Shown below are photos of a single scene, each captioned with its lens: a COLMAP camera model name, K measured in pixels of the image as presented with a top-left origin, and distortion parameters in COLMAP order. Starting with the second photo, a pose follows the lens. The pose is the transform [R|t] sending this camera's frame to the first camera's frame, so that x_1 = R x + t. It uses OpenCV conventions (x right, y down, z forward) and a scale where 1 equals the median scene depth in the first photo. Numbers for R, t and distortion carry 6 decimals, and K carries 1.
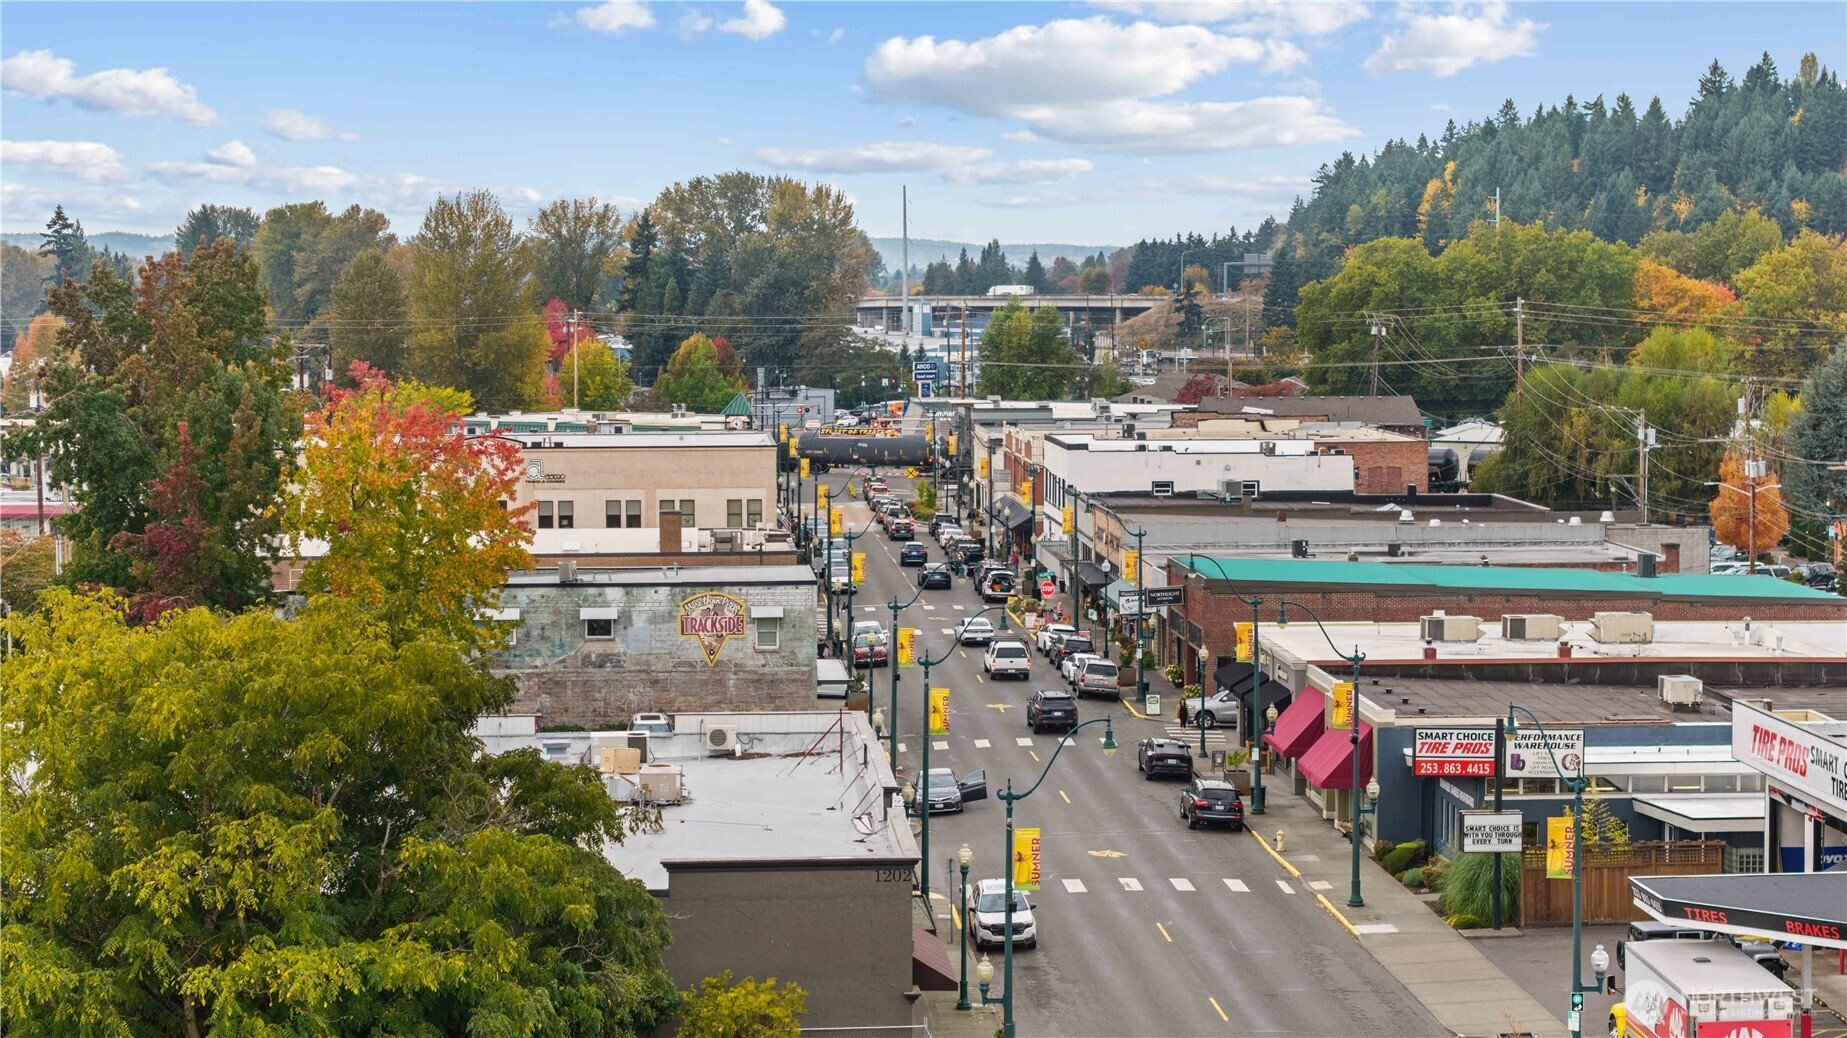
lens RADIAL K [[3888.3, 0, 925.4], [0, 3888.3, 517.3], [0, 0, 1]] dist [-0.001756, 0.000000]
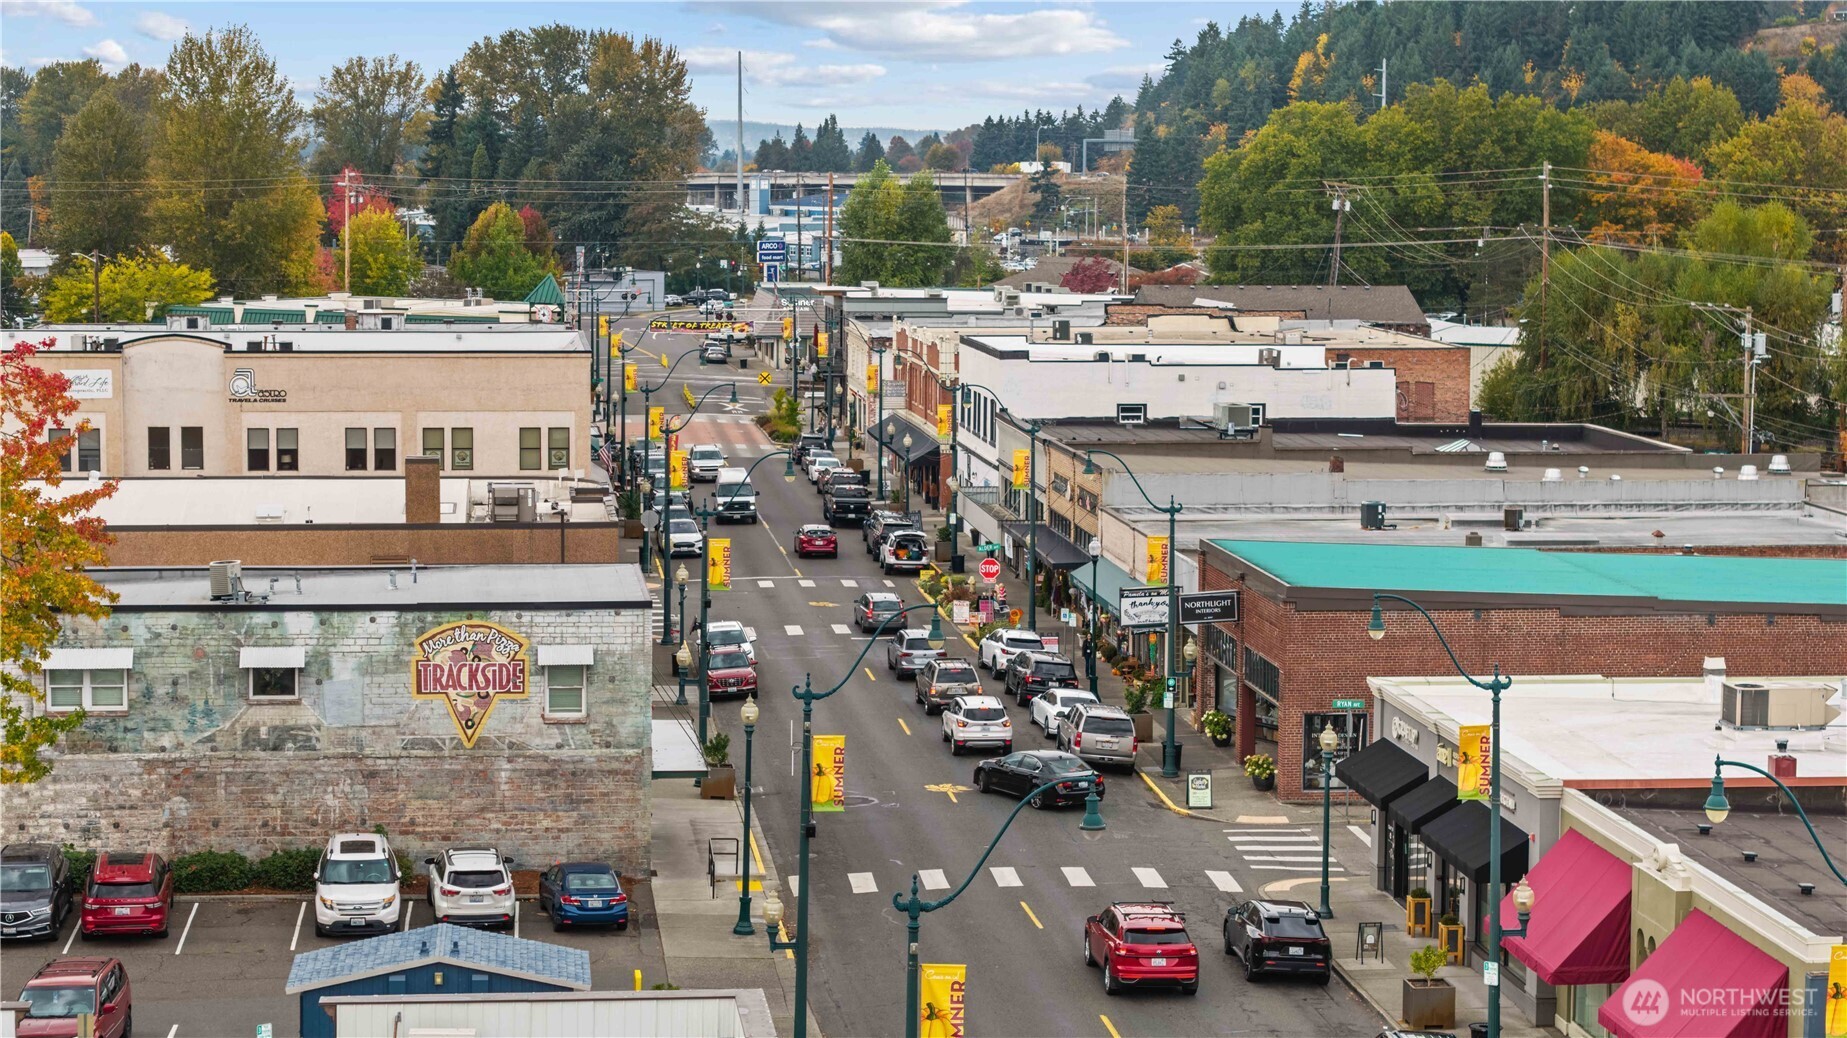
lens RADIAL K [[3888.3, 0, 921.4], [0, 3888.3, 519.2], [0, 0, 1]] dist [-0.001756, 0.000000]
pose [[0.999015, 0.005528, 0.044021, -0.007661], [-0.006853, 0.999526, 0.030015, -0.007790], [-0.043834, -0.030287, 0.998580, 0.240464]]
